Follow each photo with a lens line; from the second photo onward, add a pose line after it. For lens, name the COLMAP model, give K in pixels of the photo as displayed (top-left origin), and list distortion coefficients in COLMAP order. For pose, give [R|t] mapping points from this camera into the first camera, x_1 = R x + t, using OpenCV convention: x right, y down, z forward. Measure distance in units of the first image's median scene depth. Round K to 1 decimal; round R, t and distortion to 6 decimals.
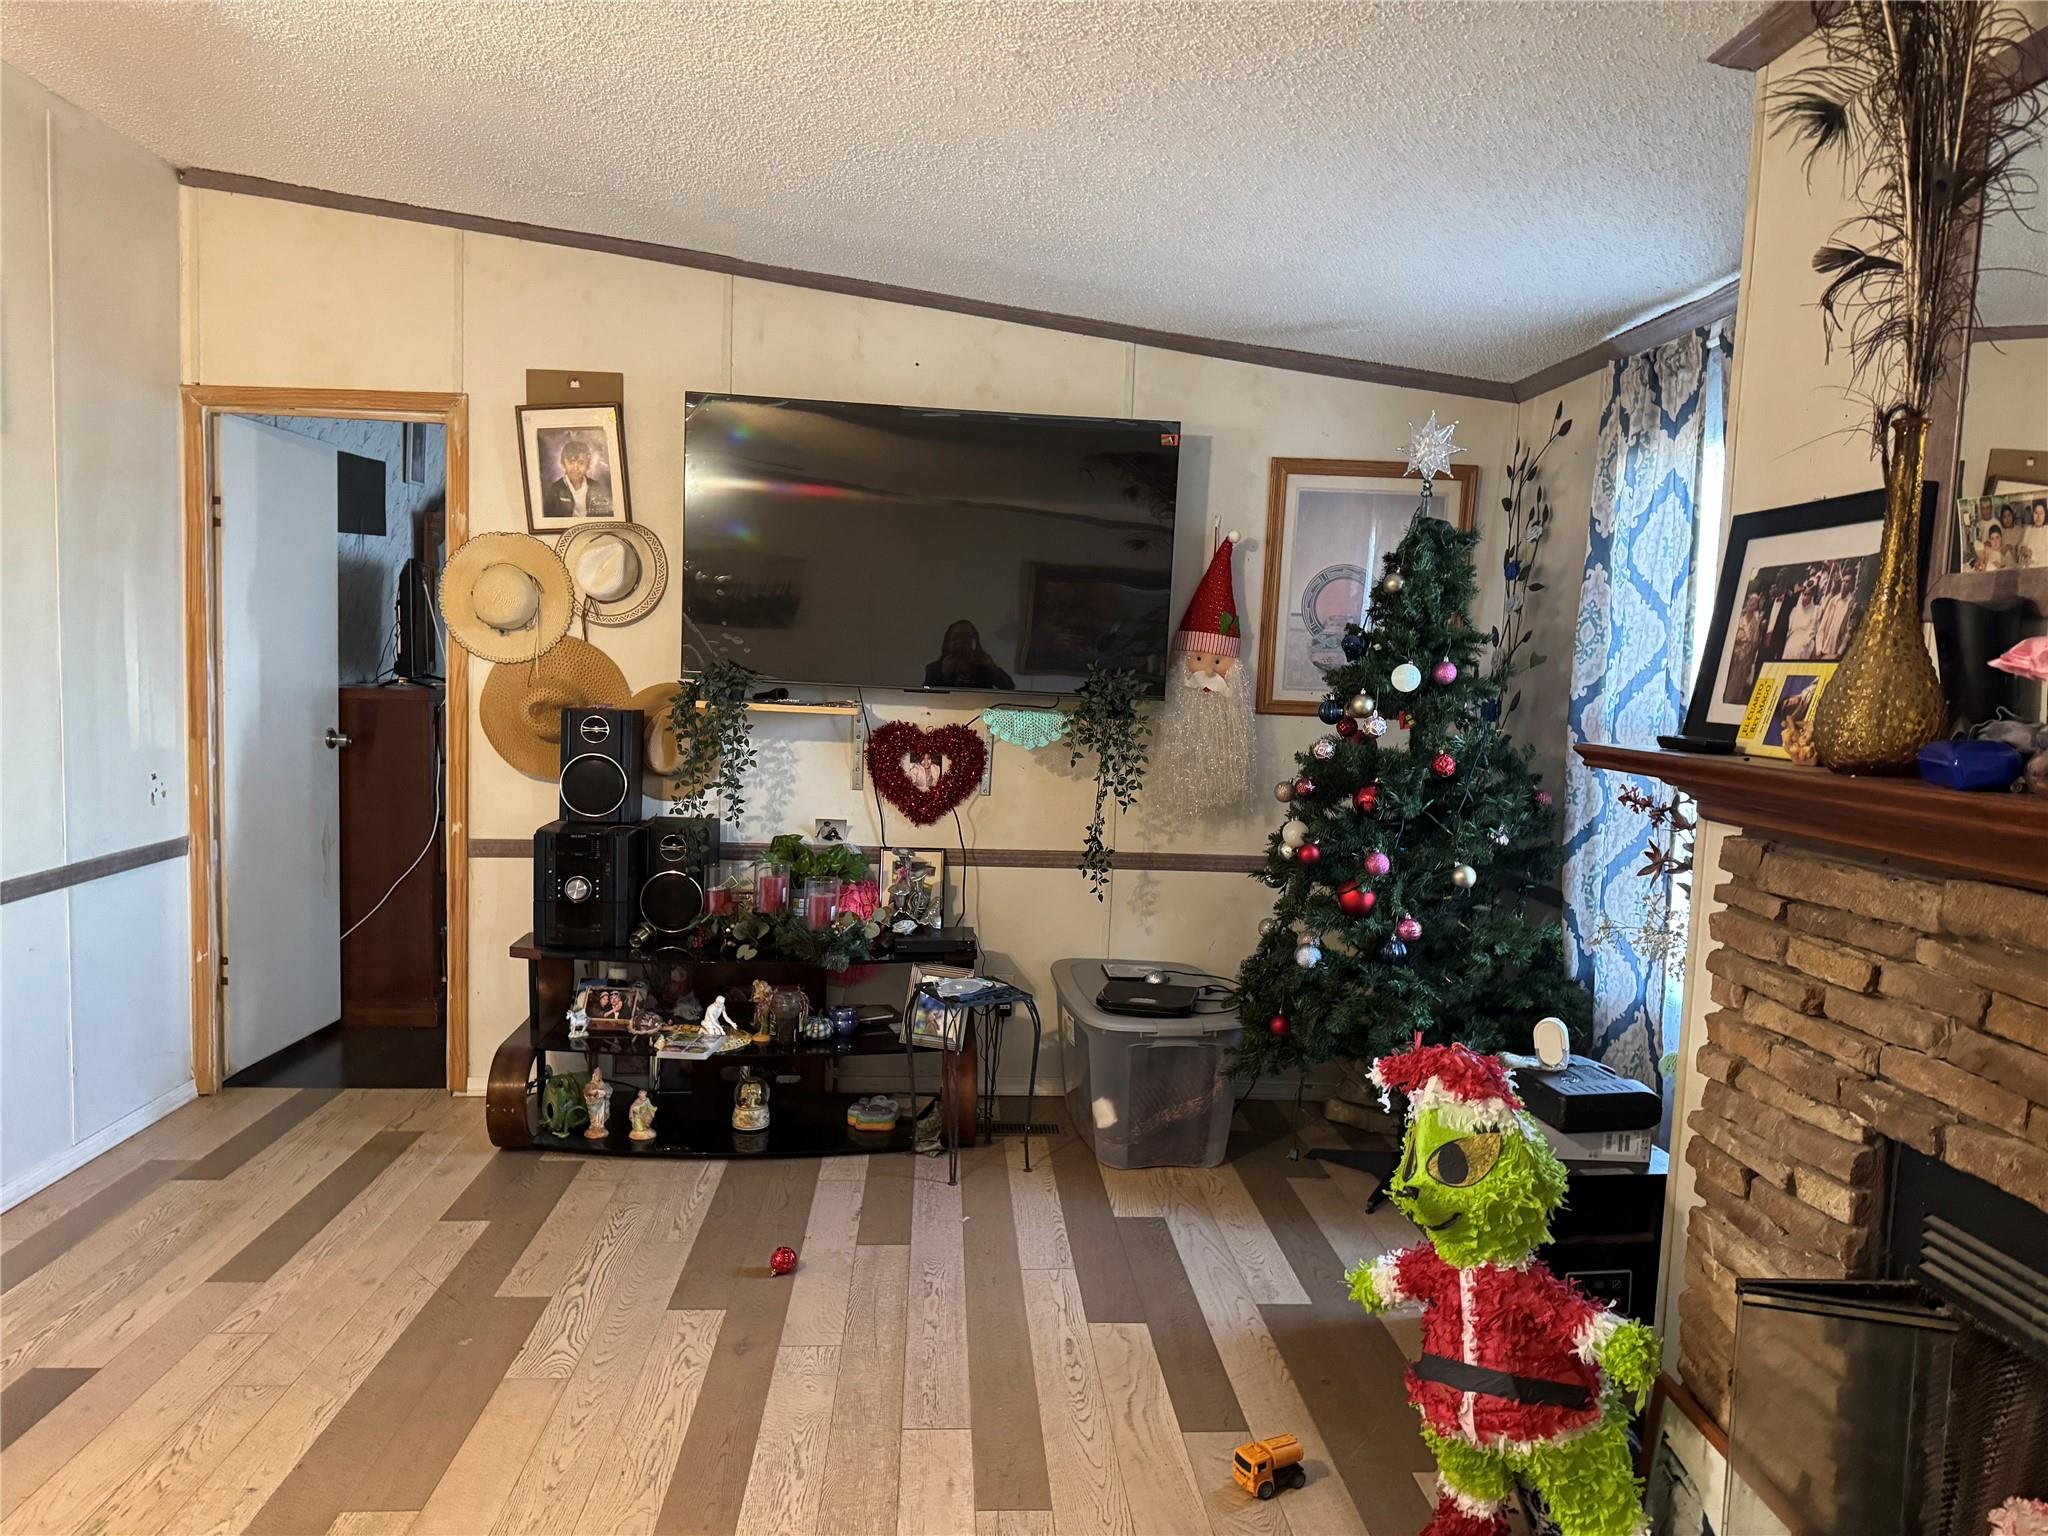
lens RADIAL K [[1432.0, 0, 1020.9], [0, 1432.0, 796.8], [0, 0, 1]] dist [-0.005015, -0.001628]
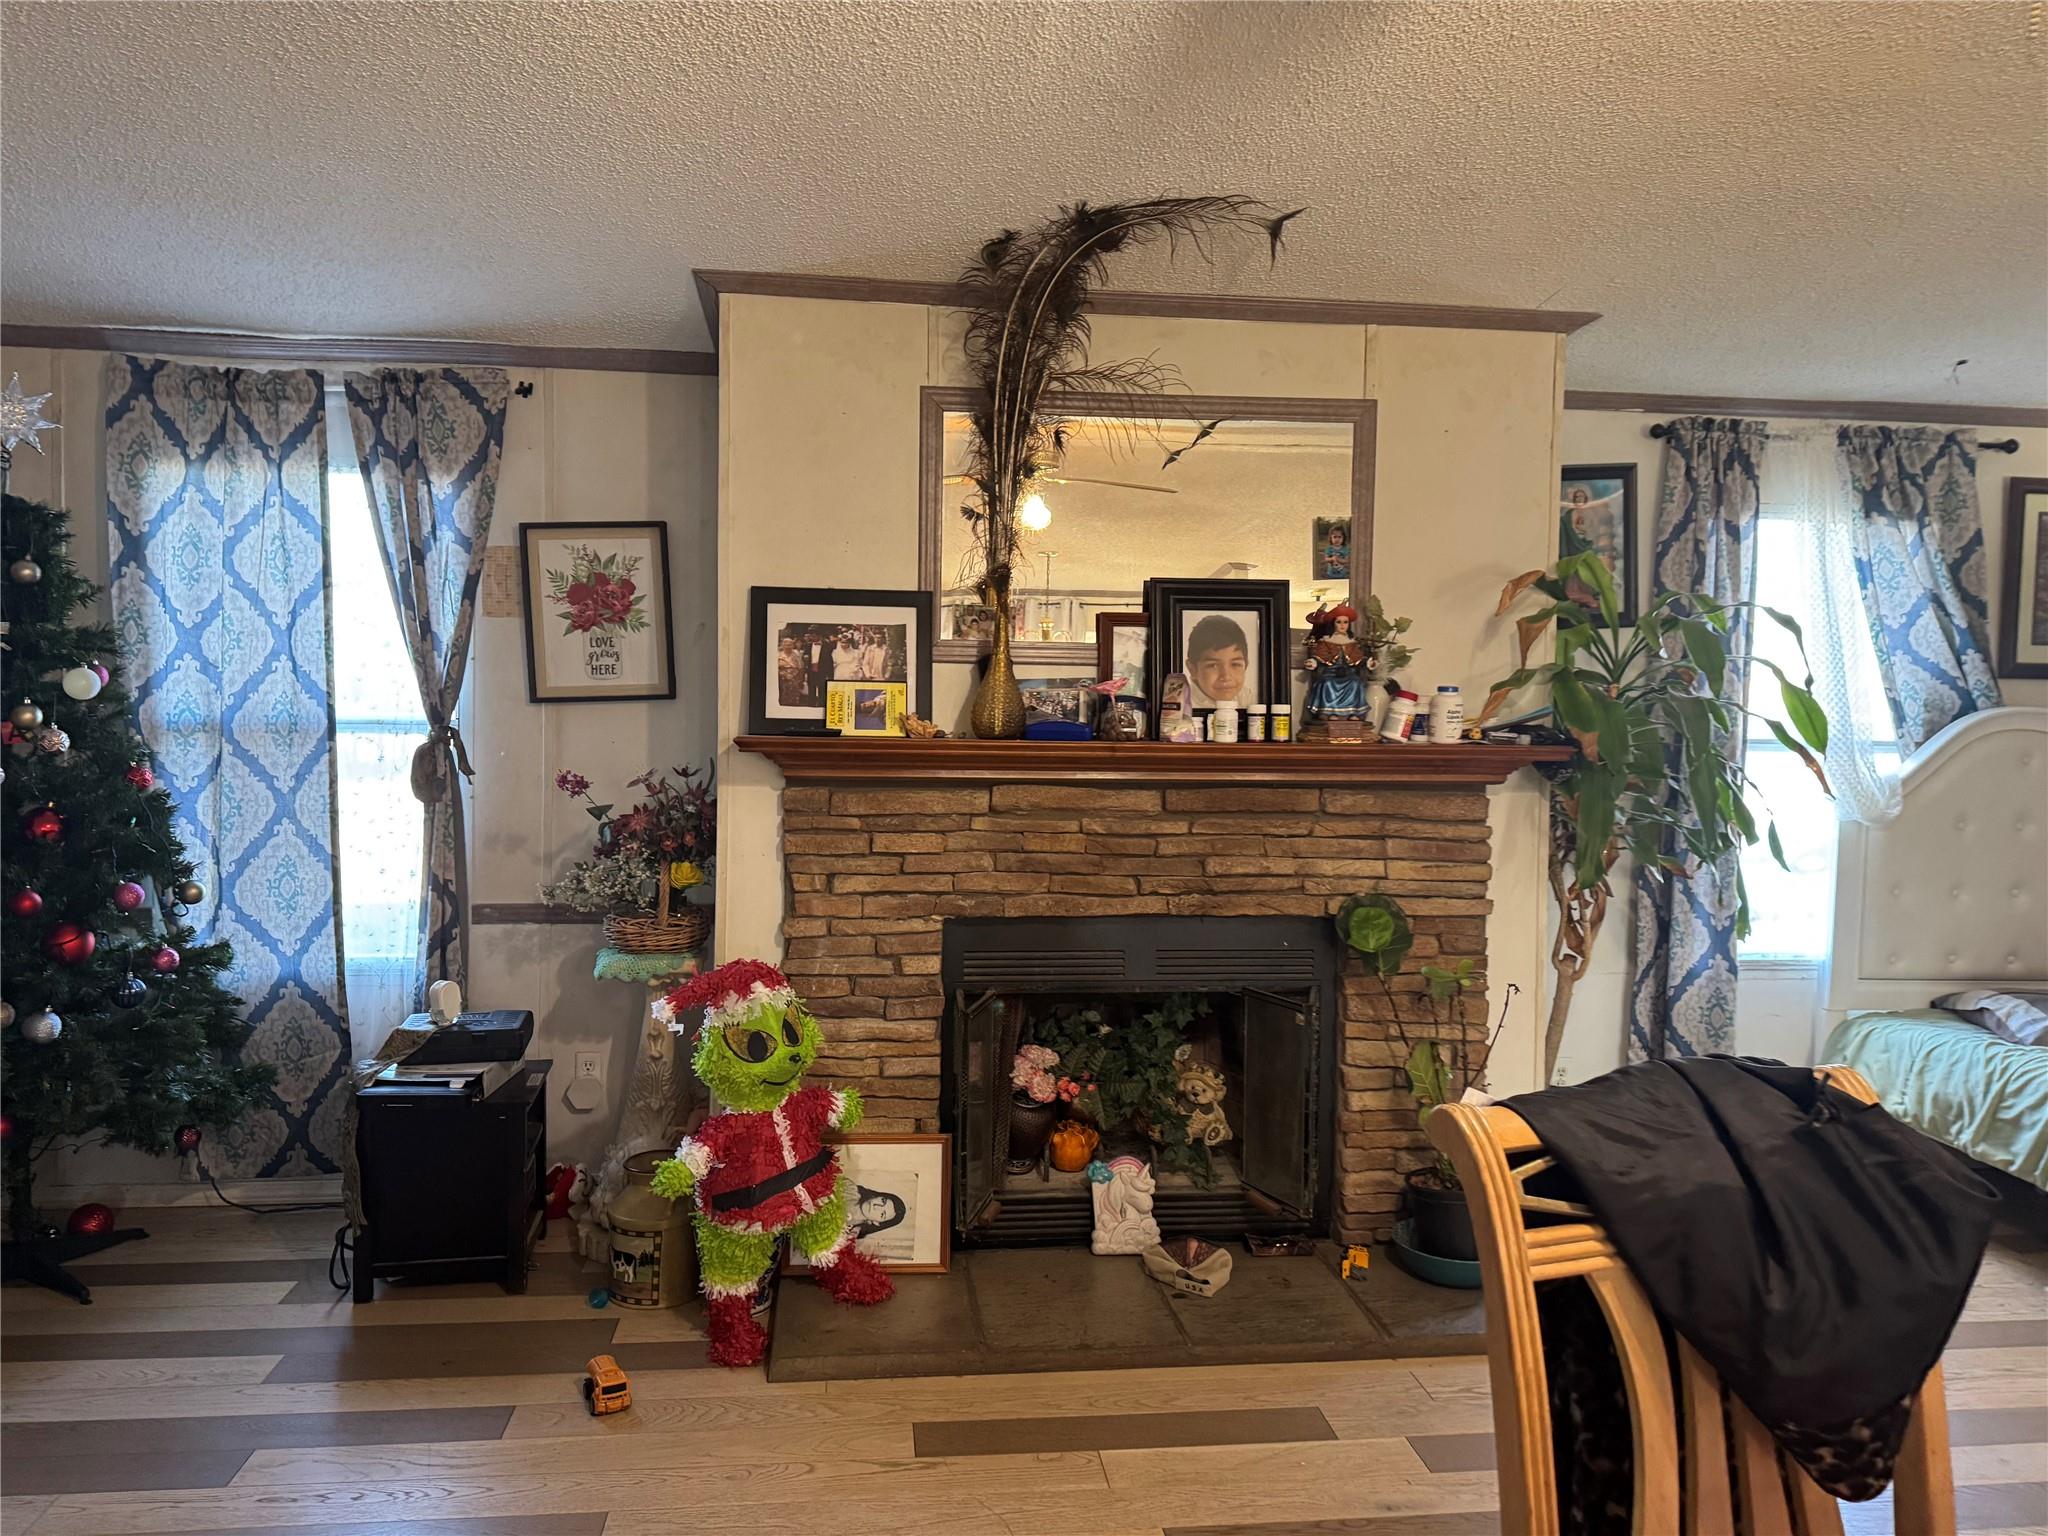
lens RADIAL K [[1400.9, 0, 1024.0], [0, 1400.9, 768.0], [0, 0, 1]] dist [0.100117, -0.127265]
pose [[-0.054238, -0.086604, 0.994765, -0.899603], [0.074169, 0.993130, 0.090506, -0.097308], [-0.995770, 0.078690, -0.047442, 0.662520]]
